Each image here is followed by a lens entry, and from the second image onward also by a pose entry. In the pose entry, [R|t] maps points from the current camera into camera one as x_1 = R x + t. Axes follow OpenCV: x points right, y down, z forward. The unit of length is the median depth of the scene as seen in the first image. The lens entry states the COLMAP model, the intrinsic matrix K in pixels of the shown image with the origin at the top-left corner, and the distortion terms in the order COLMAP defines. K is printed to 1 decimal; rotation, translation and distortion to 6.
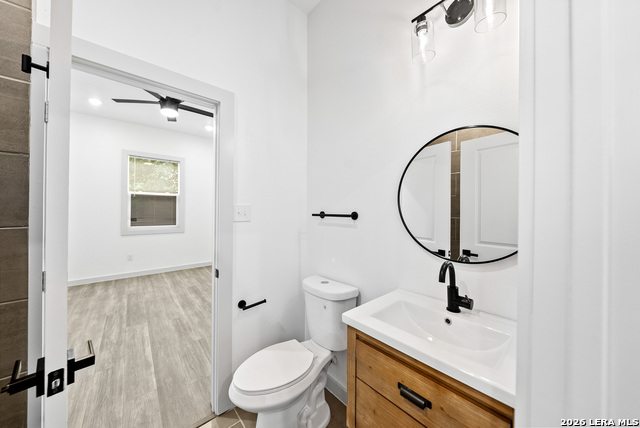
lens RADIAL K [[222.5, 0, 321.1], [0, 222.5, 213.3], [0, 0, 1]] dist [-0.002292, -0.000033]
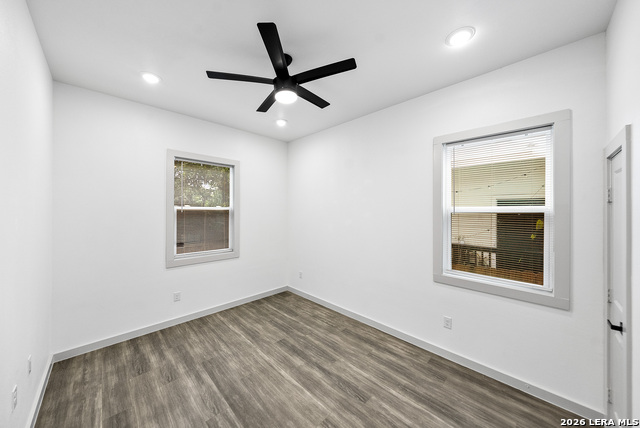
lens RADIAL K [[222.5, 0, 317.8], [0, 222.5, 212.6], [0, 0, 1]] dist [-0.002292, -0.000033]
pose [[0.996989, -0.003025, 0.077485, -0.471651], [0.003041, 0.999995, -0.000084, -0.080479], [-0.077484, 0.000320, 0.996994, 0.243506]]
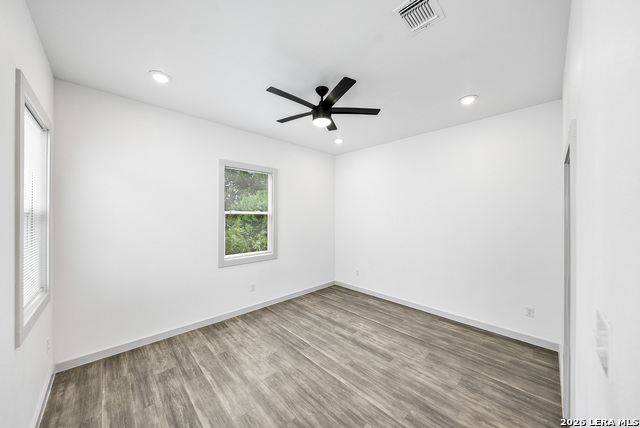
lens RADIAL K [[243.1, 0, 318.7], [0, 243.1, 218.1], [0, 0, 1]] dist [-0.002727, -0.000289]
pose [[0.994990, -0.002727, 0.099937, -0.639372], [0.002395, 0.999991, 0.003445, -0.079519], [-0.099946, -0.003189, 0.994988, 0.101066]]
